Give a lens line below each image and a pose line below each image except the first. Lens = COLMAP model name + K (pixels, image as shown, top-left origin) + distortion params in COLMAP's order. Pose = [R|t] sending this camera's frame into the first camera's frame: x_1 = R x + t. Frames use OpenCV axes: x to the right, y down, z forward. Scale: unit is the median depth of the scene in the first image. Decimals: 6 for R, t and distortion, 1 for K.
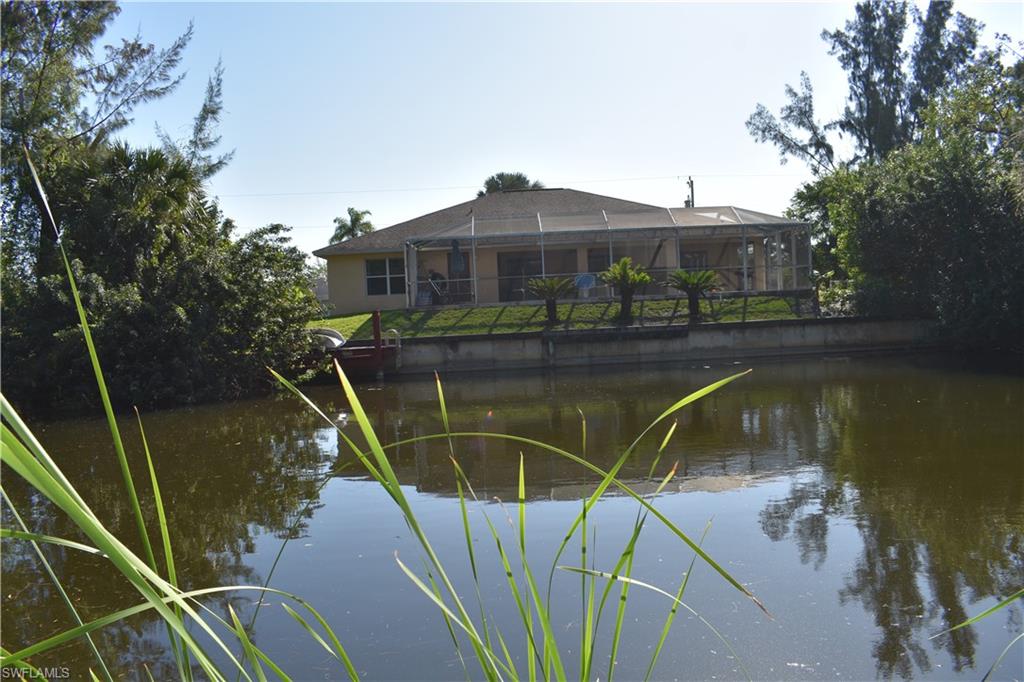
lens RADIAL K [[797.1, 0, 512.0], [0, 797.1, 341.0], [0, 0, 1]] dist [-0.078425, -0.004014]
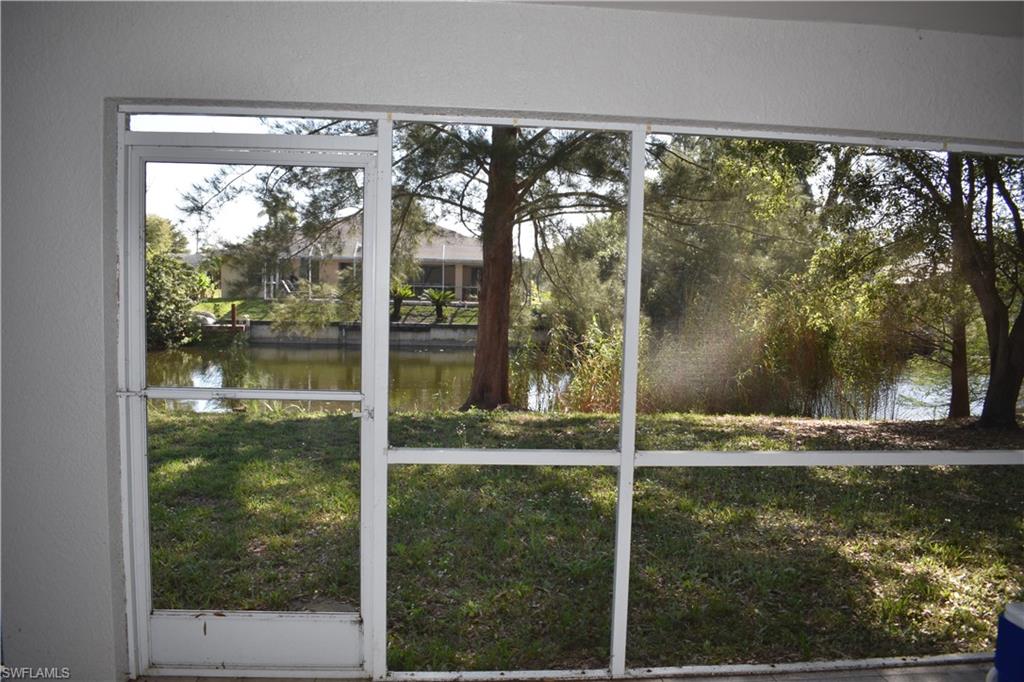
lens RADIAL K [[797.1, 0, 512.0], [0, 797.1, 341.0], [0, 0, 1]] dist [-0.078425, -0.004014]
pose [[0.995317, 0.069211, 0.067490, 0.318086], [-0.071838, 0.996718, 0.037309, -0.067032], [-0.064687, -0.041982, 0.997022, -0.724092]]
